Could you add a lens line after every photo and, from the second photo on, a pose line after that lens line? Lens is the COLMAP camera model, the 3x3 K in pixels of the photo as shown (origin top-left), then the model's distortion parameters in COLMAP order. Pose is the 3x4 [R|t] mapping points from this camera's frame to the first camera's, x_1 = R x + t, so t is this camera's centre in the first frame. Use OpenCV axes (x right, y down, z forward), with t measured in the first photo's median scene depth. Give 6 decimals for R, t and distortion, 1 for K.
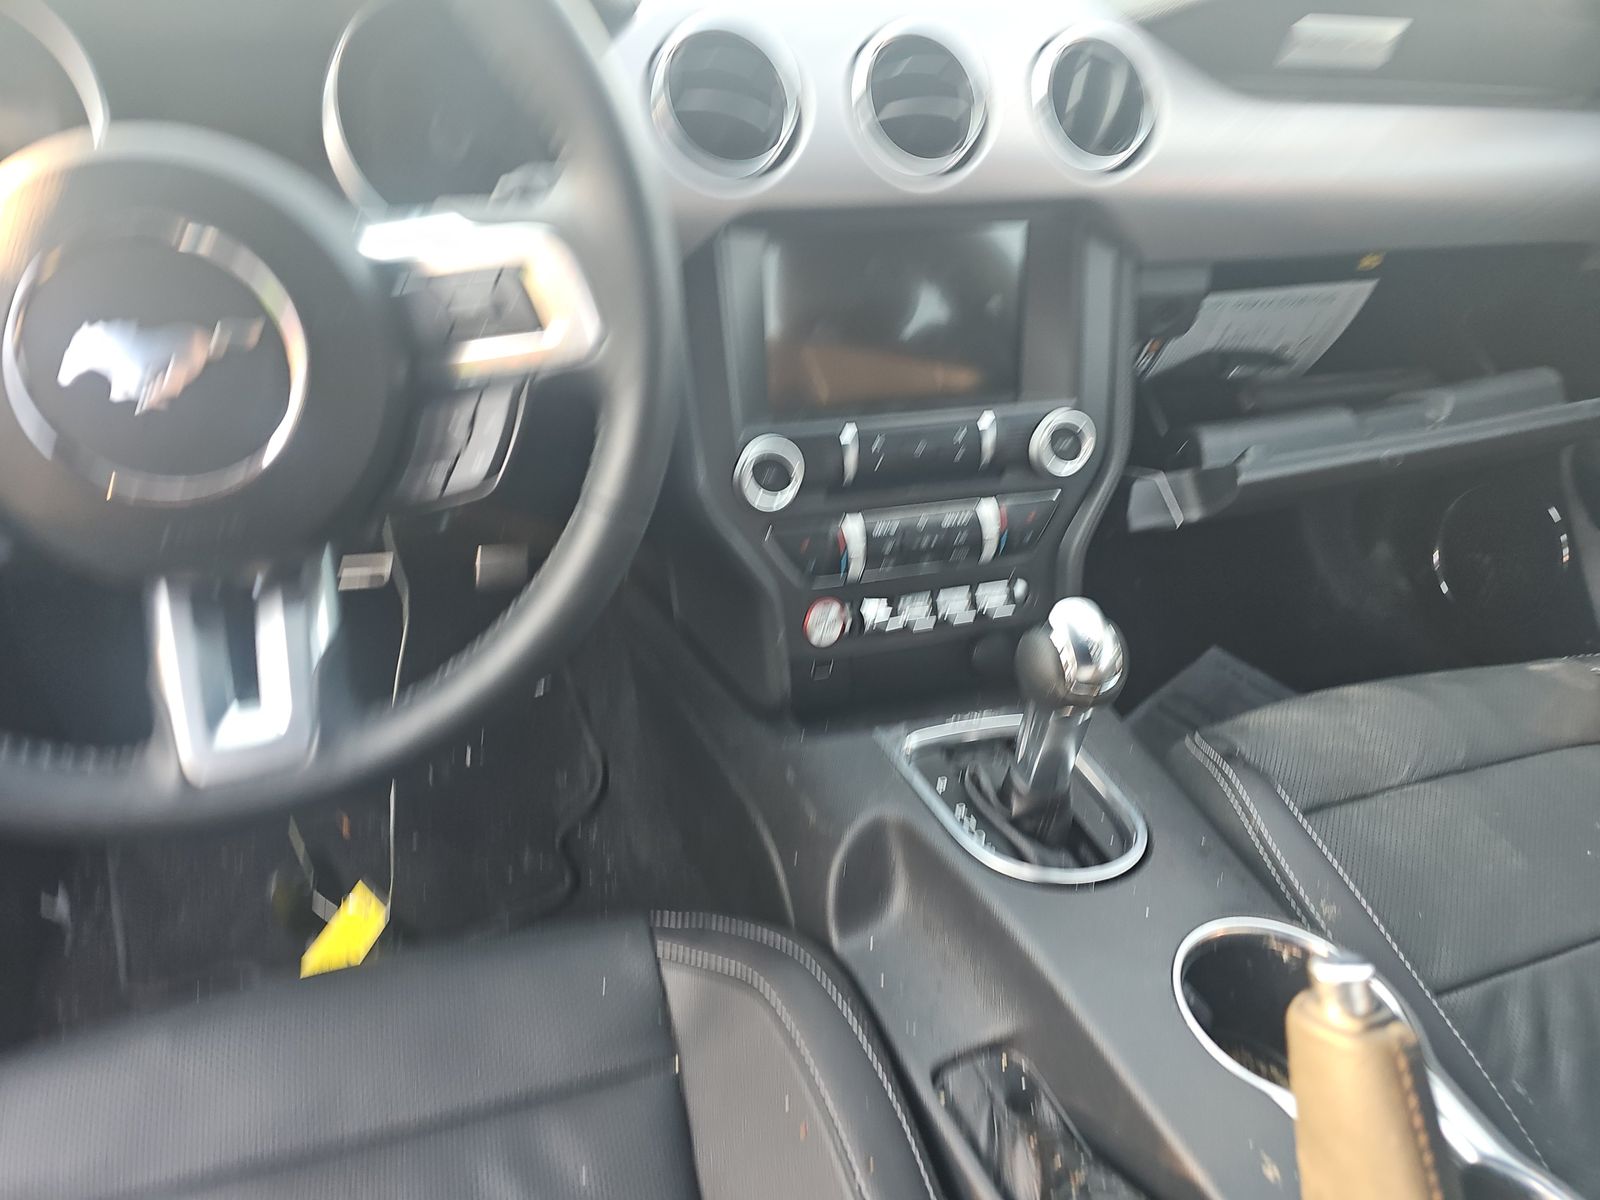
lens RADIAL K [[1045.9, 0, 793.7], [0, 1045.9, 600.5], [0, 0, 1]] dist [0.038396, -0.030009]
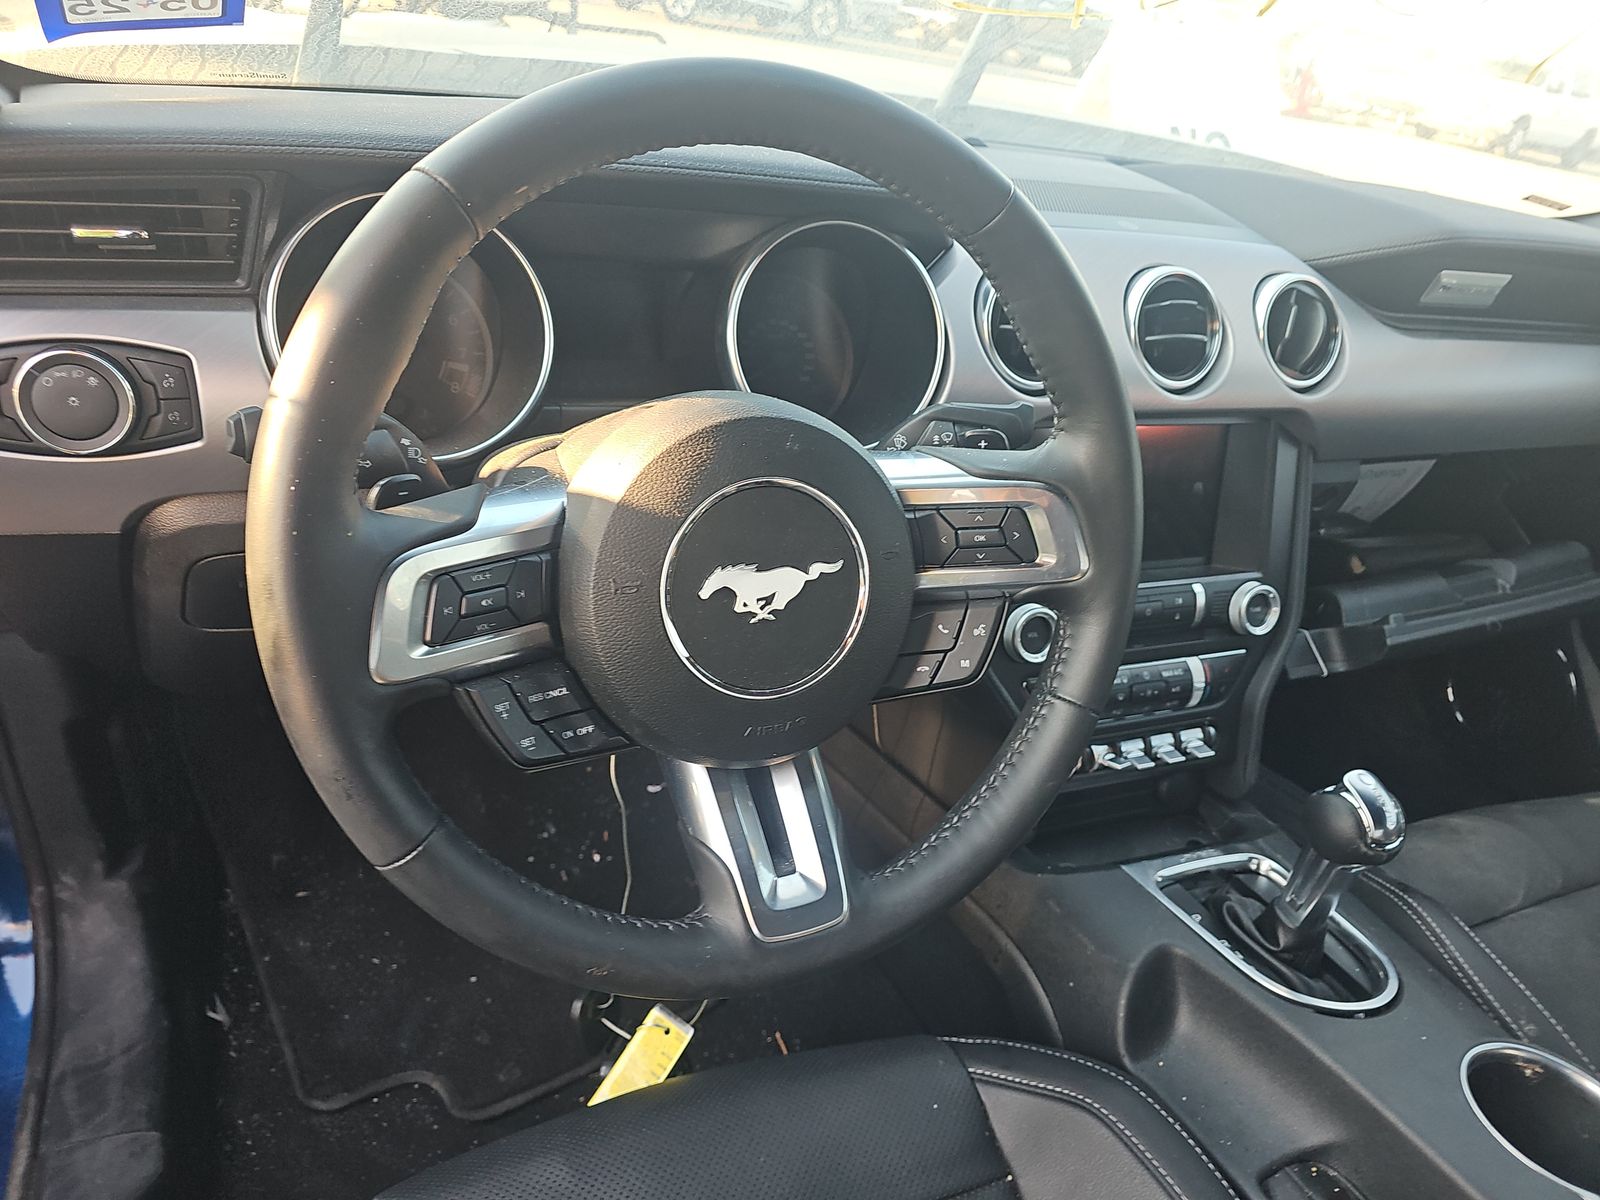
lens RADIAL K [[1045.9, 0, 804.0], [0, 1045.9, 585.2], [0, 0, 1]] dist [0.038396, -0.030009]
pose [[0.993153, 0.036717, 0.110901, -0.379137], [-0.027653, 0.996233, -0.082190, -0.067939], [-0.113501, 0.078560, 0.990427, -0.098493]]
